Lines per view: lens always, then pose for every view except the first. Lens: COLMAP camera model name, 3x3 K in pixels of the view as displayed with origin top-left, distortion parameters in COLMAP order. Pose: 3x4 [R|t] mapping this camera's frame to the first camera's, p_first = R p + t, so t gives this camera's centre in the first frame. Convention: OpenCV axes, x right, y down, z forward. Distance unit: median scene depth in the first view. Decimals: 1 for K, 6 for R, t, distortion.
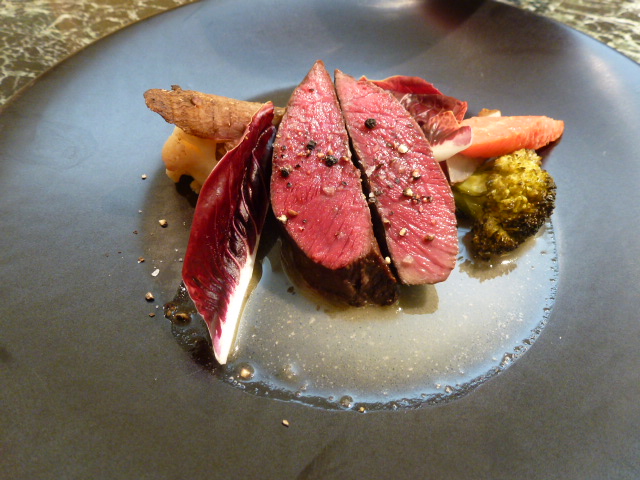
lens RADIAL K [[462.7, 0, 316.6], [0, 462.7, 240.8], [0, 0, 1]] dist [-0.063814, 0.020702]
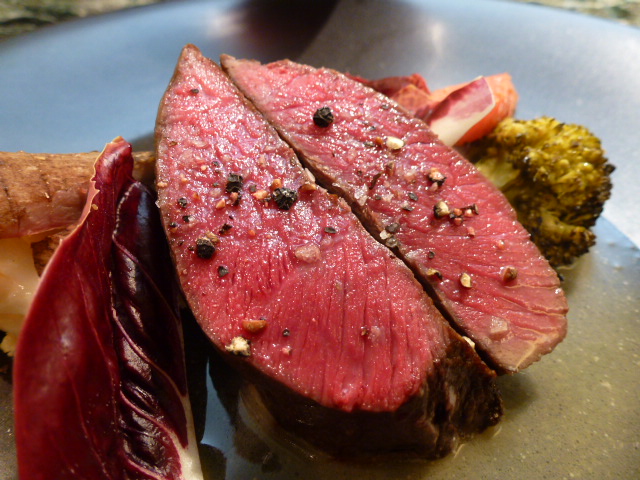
lens RADIAL K [[462.7, 0, 322.9], [0, 462.7, 238.1], [0, 0, 1]] dist [-0.063814, 0.020702]
pose [[0.890948, -0.310567, 0.331299, -0.109344], [0.362985, 0.925441, -0.108632, -0.062412], [-0.272860, 0.217042, 0.937251, 0.516715]]
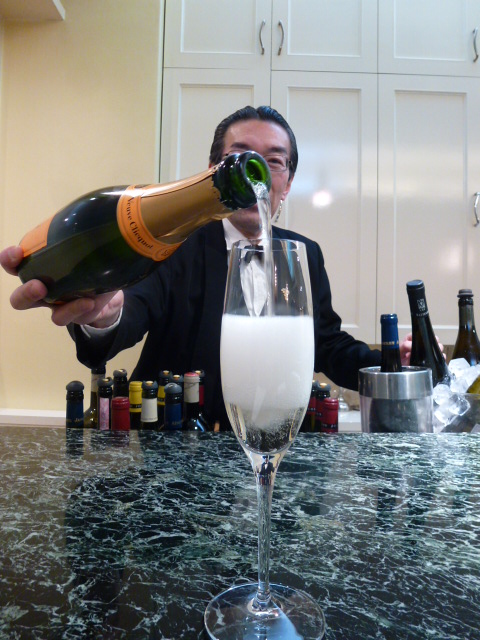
lens RADIAL K [[462.7, 0, 235.8], [0, 462.7, 318.9], [0, 0, 1]] dist [-0.063814, 0.020702]
pose [[0.998186, 0.015113, 0.058285, -0.144348], [0.036410, 0.619455, -0.784187, 0.290770], [-0.047956, 0.784887, 0.617781, -0.585453]]
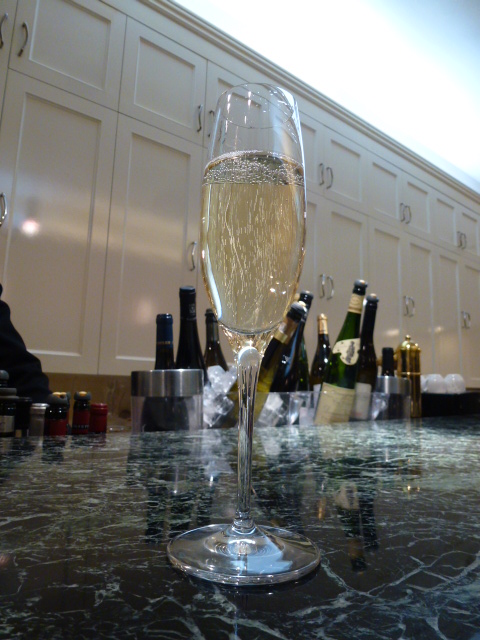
lens RADIAL K [[462.7, 0, 239.1], [0, 462.7, 323.1], [0, 0, 1]] dist [-0.063814, 0.020702]
pose [[0.740520, 0.111246, 0.662763, -0.959988], [0.505974, 0.556763, -0.658791, 0.159454], [-0.442289, 0.823189, 0.356006, 0.375626]]
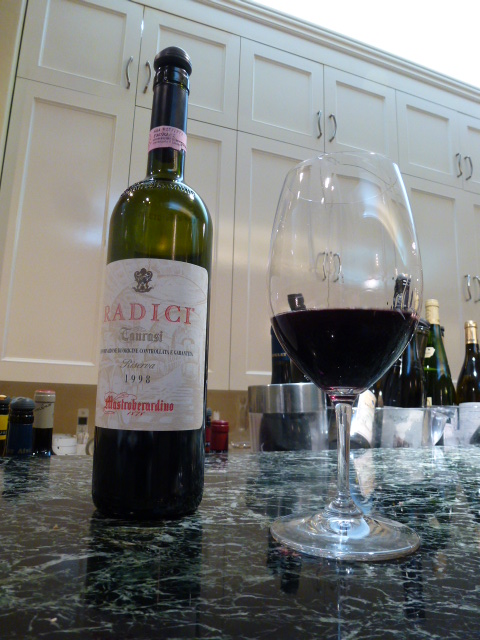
lens RADIAL K [[462.7, 0, 240.0], [0, 462.7, 322.0], [0, 0, 1]] dist [-0.063814, 0.020702]
pose [[0.904501, 0.091166, 0.416613, -0.555386], [0.316270, 0.511945, -0.798677, -0.024864], [-0.286095, 0.854167, 0.434222, 0.516843]]
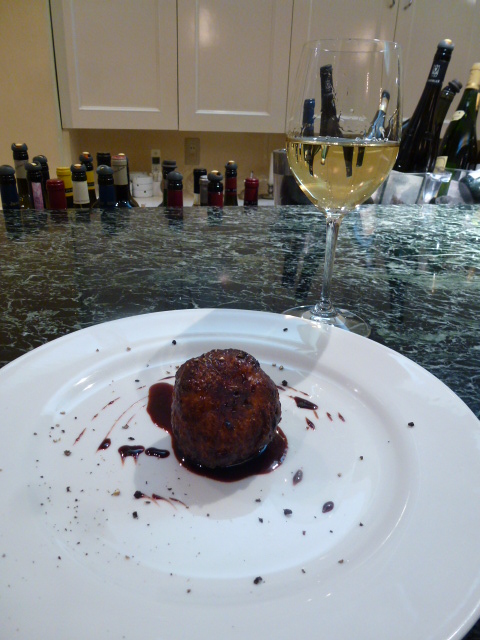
lens RADIAL K [[462.7, 0, 236.0], [0, 462.7, 324.6], [0, 0, 1]] dist [-0.063814, 0.020702]
pose [[0.964805, -0.083506, 0.249357, -0.554800], [0.186473, 0.885857, -0.424835, 0.956342], [-0.185418, 0.456381, 0.870251, -0.940669]]
